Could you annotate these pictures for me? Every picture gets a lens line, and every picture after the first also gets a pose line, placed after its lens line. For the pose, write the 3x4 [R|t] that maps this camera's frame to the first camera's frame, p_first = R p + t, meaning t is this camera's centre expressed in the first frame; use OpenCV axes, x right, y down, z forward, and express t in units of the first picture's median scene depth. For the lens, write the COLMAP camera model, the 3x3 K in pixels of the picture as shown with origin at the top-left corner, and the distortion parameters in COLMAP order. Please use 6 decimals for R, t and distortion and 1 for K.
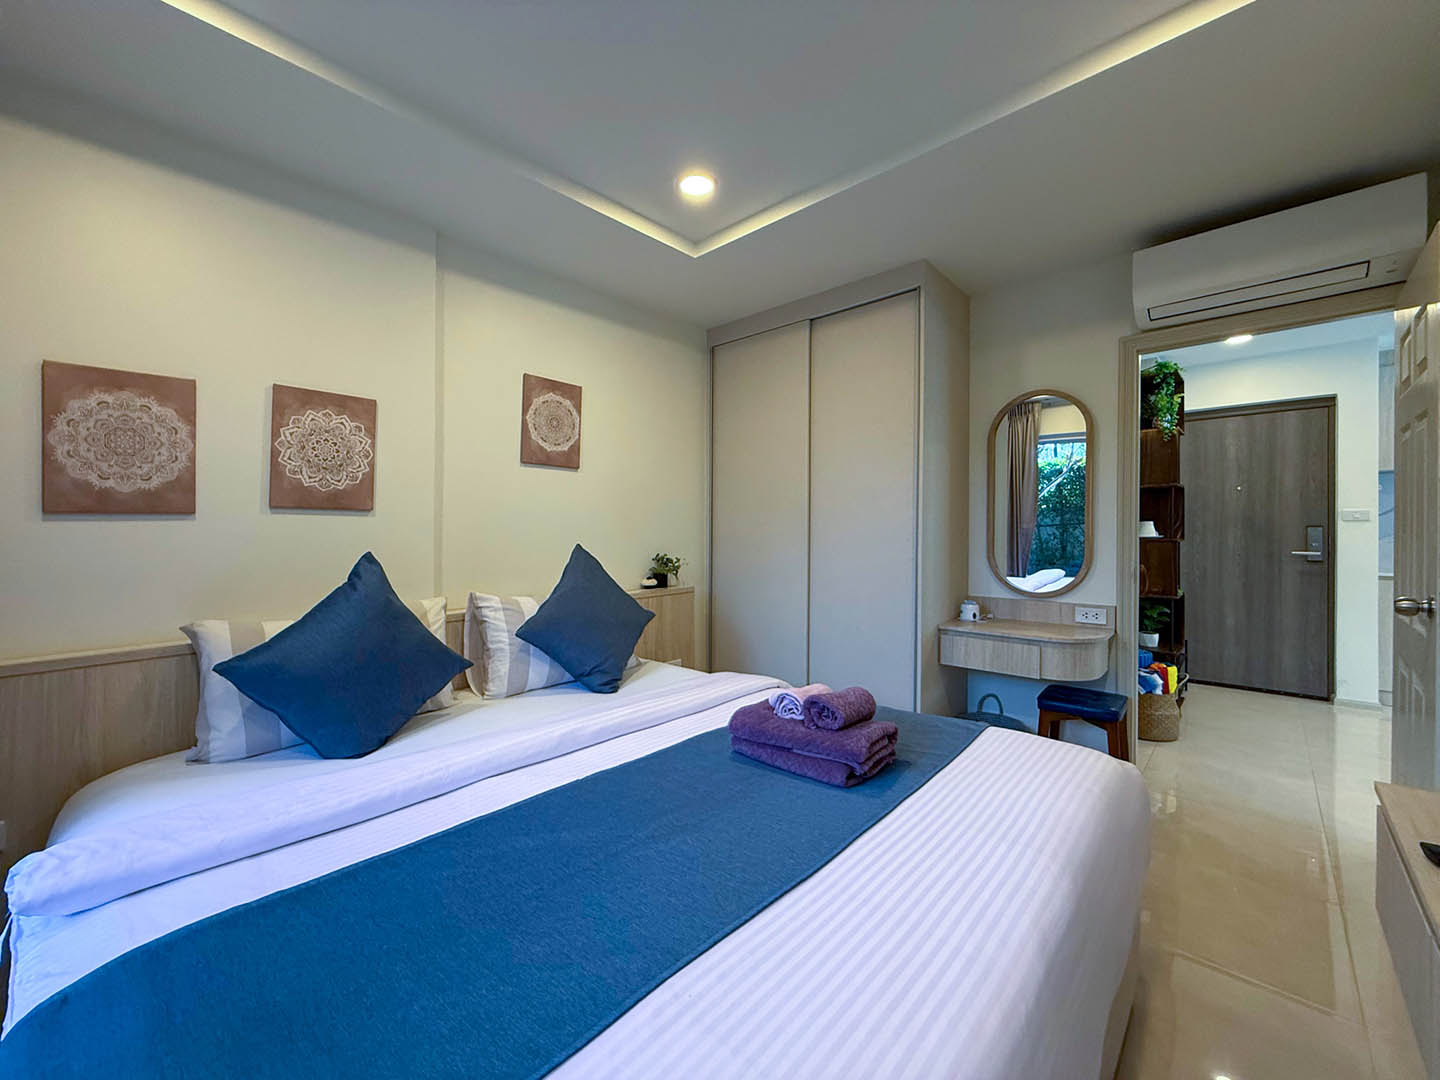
lens RADIAL K [[576.1, 0, 704.3], [0, 576.1, 536.2], [0, 0, 1]] dist [-0.002709, -0.000214]
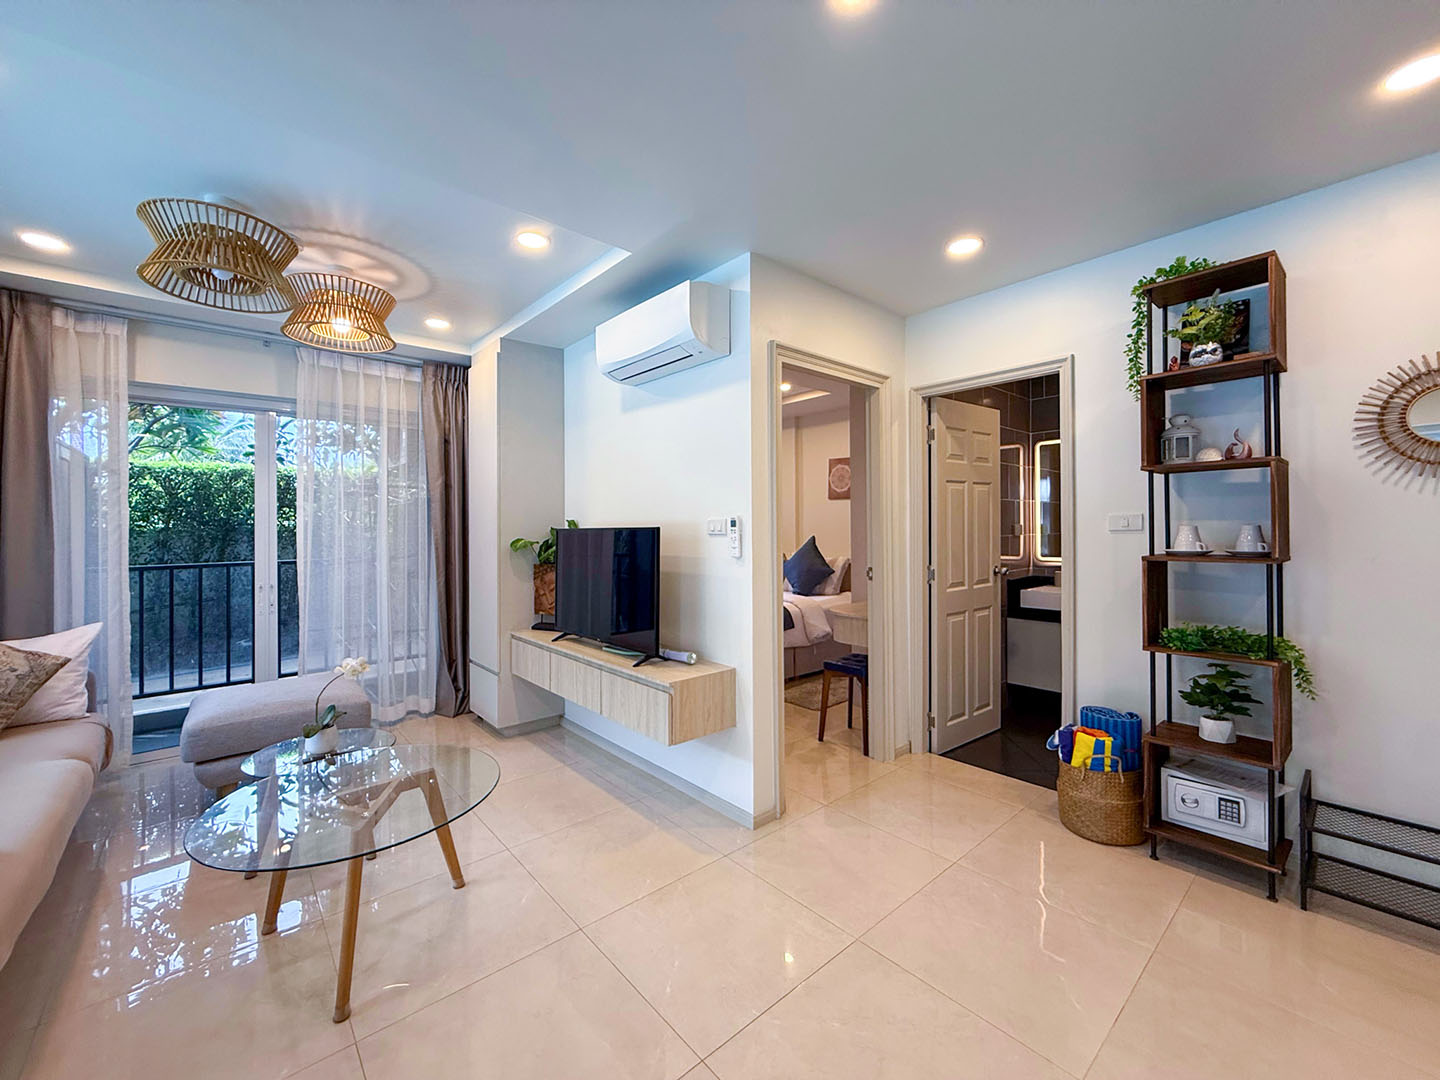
lens RADIAL K [[582.3, 0, 732.7], [0, 582.3, 525.6], [0, 0, 1]] dist [-0.001889, -0.000007]
pose [[-0.079469, 0.012027, -0.996765, 1.913360], [0.006760, 0.999911, 0.011526, -0.049497], [0.996814, -0.005822, -0.079543, 0.769202]]
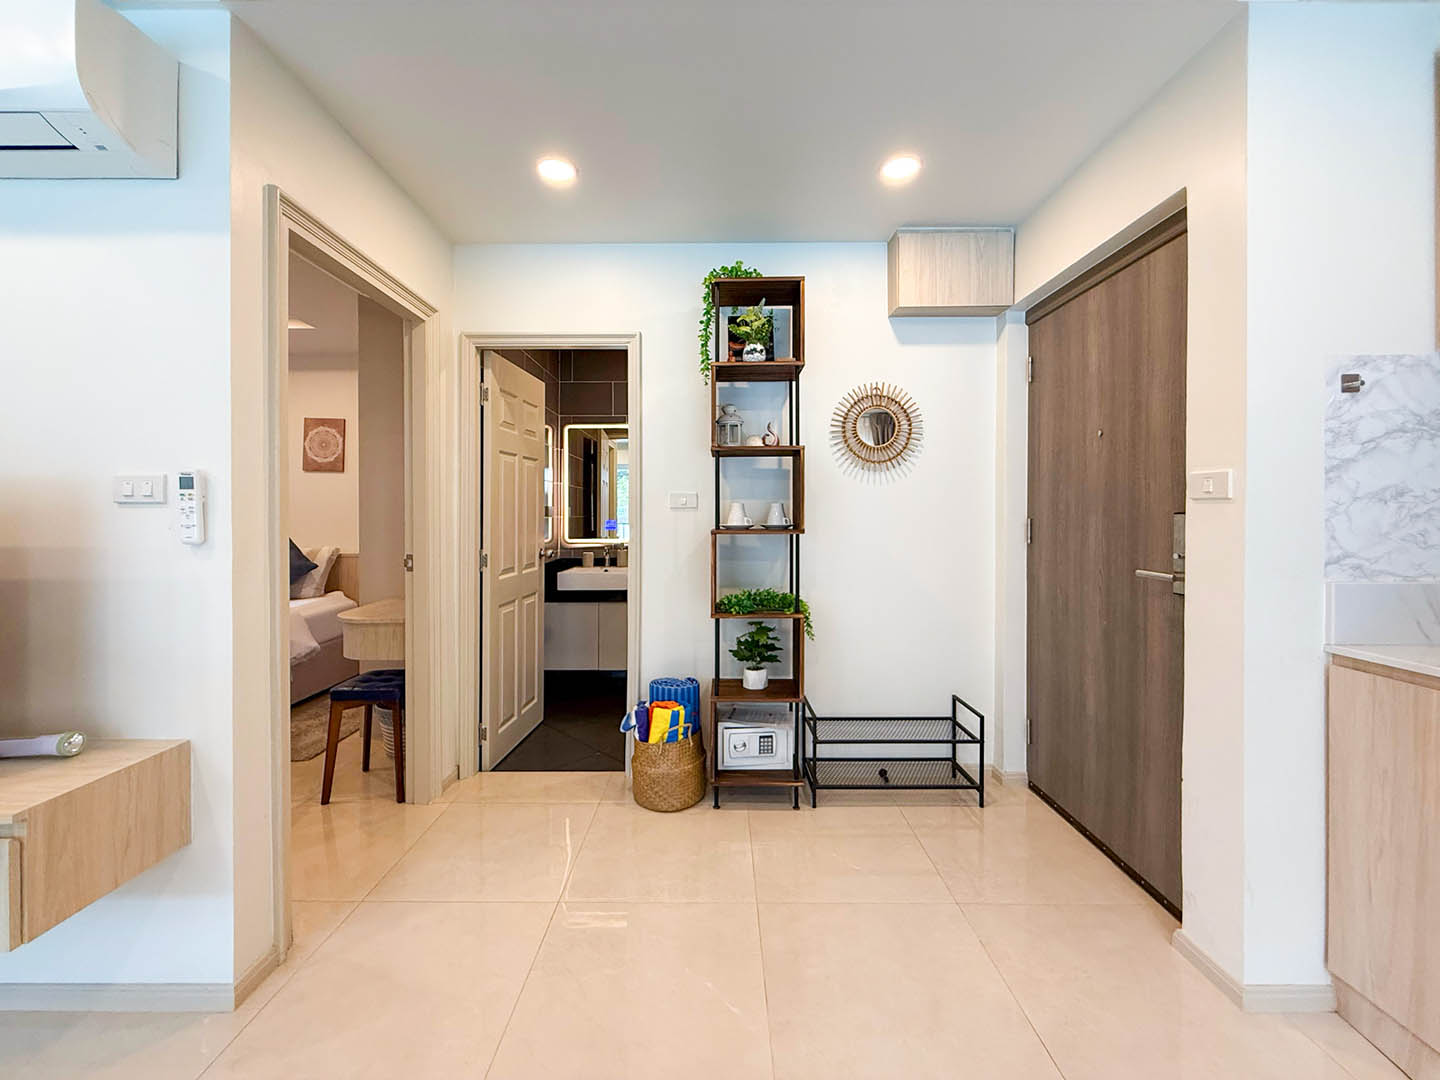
lens RADIAL K [[574.0, 0, 714.2], [0, 574.0, 519.5], [0, 0, 1]] dist [-0.001319, -0.000138]
pose [[0.685298, 0.019344, -0.728006, 1.682585], [-0.011594, 0.999810, 0.015653, -0.022840], [0.728171, -0.002287, 0.685392, 0.688699]]
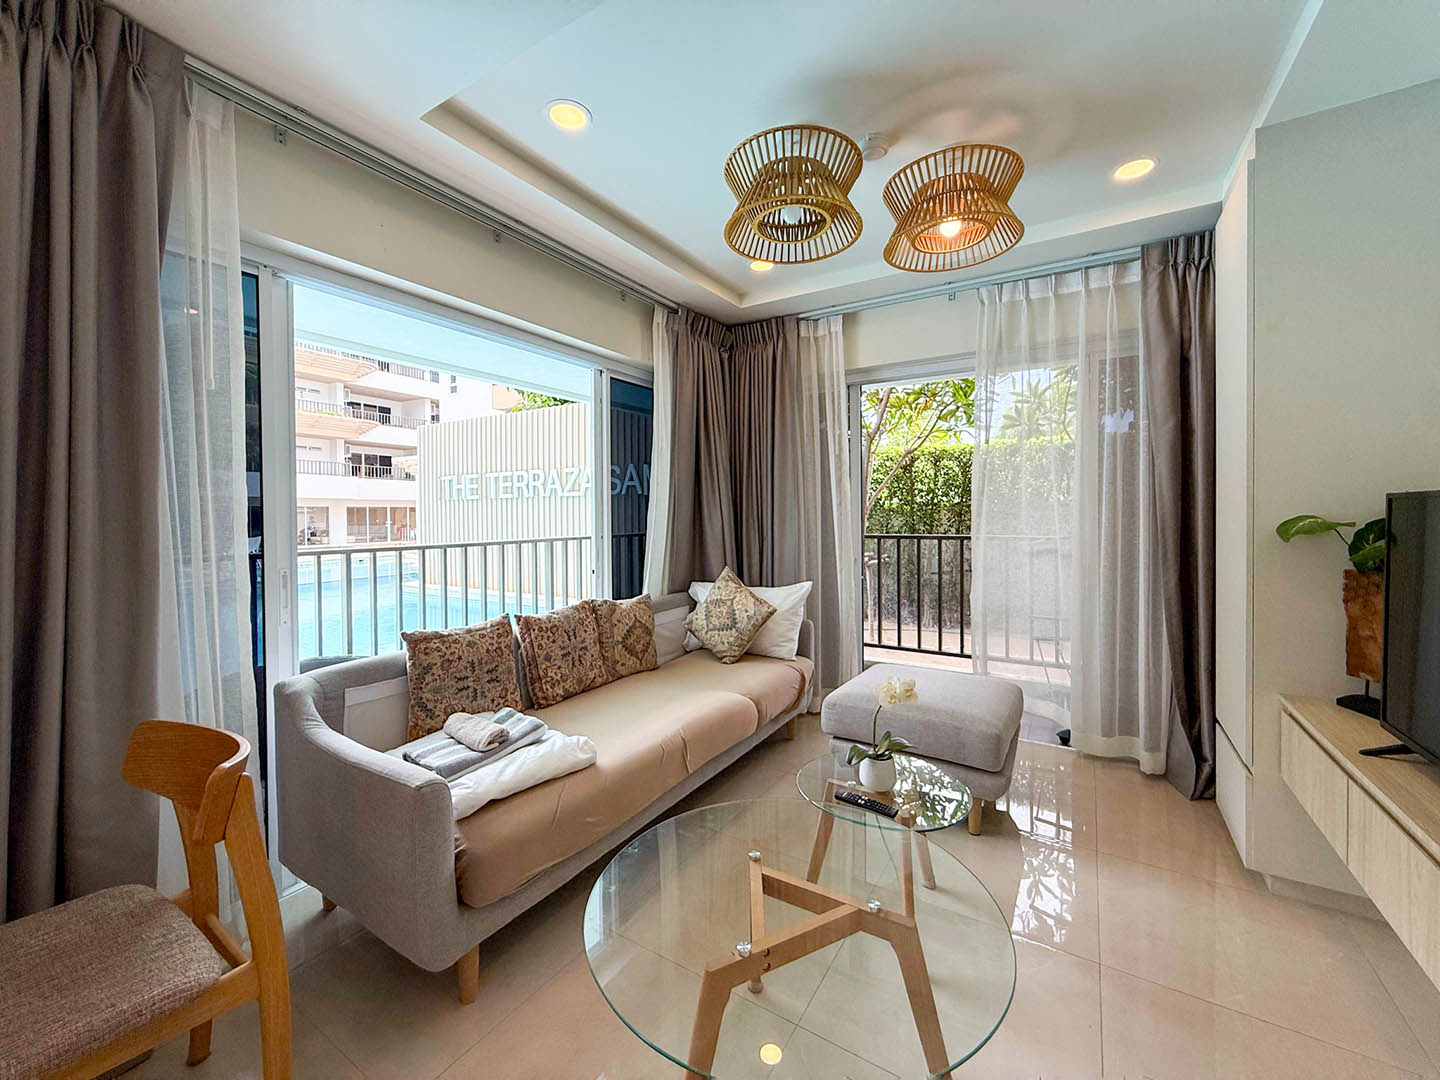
lens RADIAL K [[574.0, 0, 714.2], [0, 574.0, 519.5], [0, 0, 1]] dist [-0.001319, -0.000138]
pose [[-0.983402, 0.026194, -0.179538, 1.424189], [0.022856, 0.999526, 0.020636, -0.032701], [0.179993, 0.016190, -0.983535, 0.702184]]
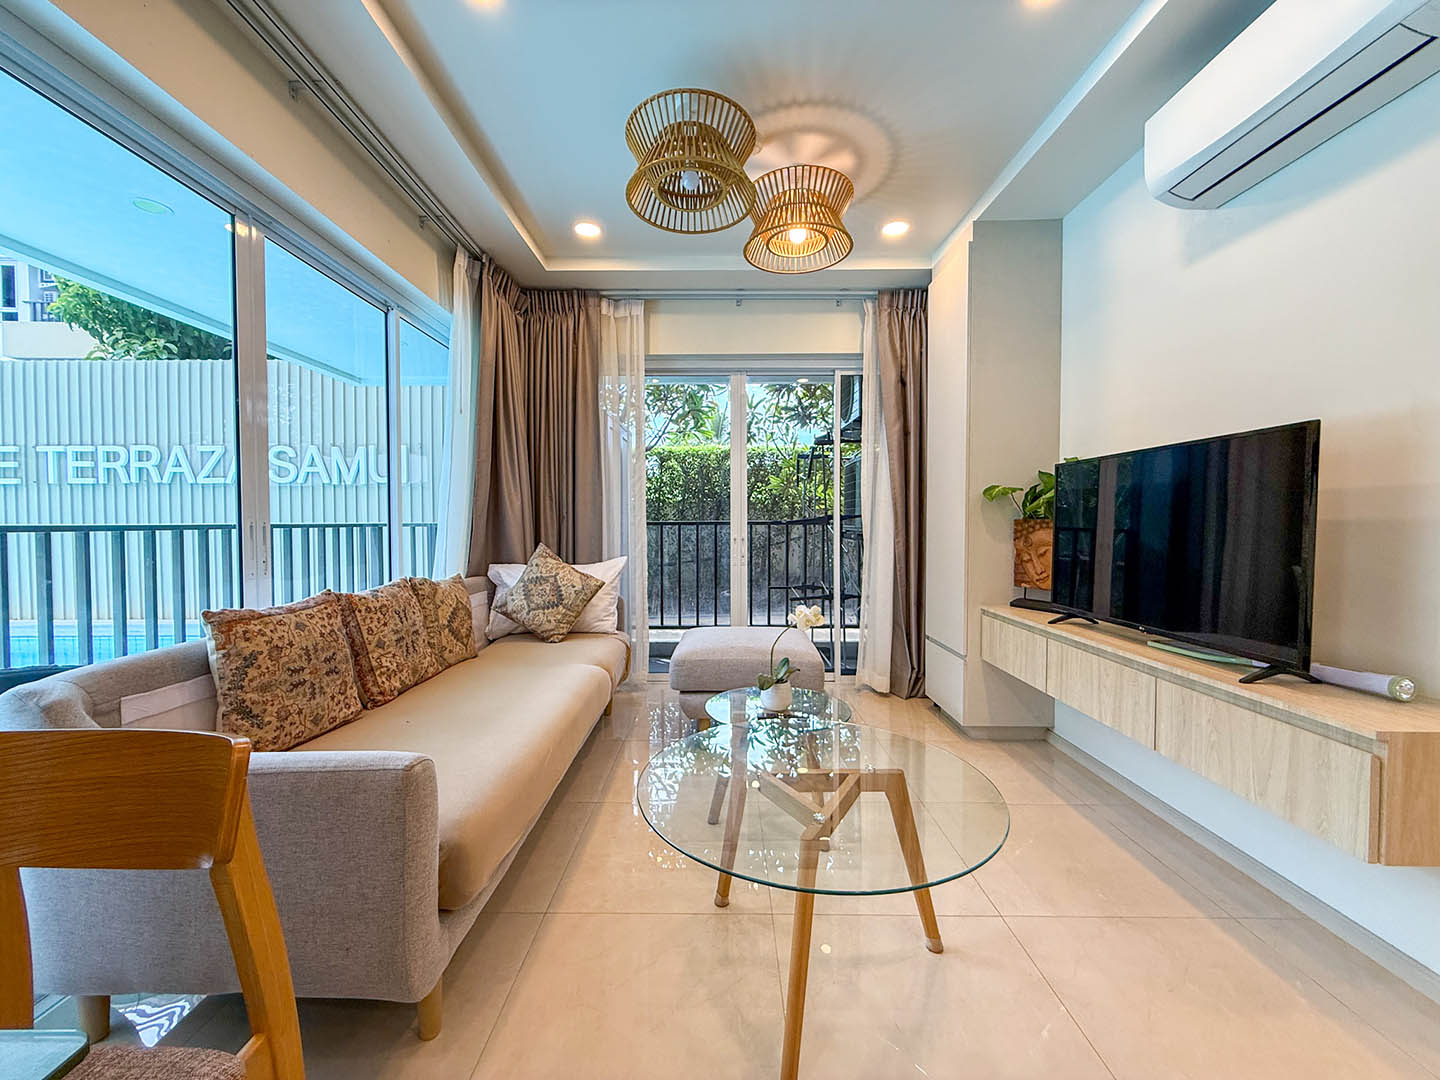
lens RADIAL K [[576.1, 0, 704.3], [0, 576.1, 536.2], [0, 0, 1]] dist [-0.002709, -0.000214]
pose [[-0.743680, 0.035335, -0.667601, 1.679325], [0.013159, 0.999182, 0.038226, 0.033290], [0.668406, 0.019643, -0.743537, 0.590604]]
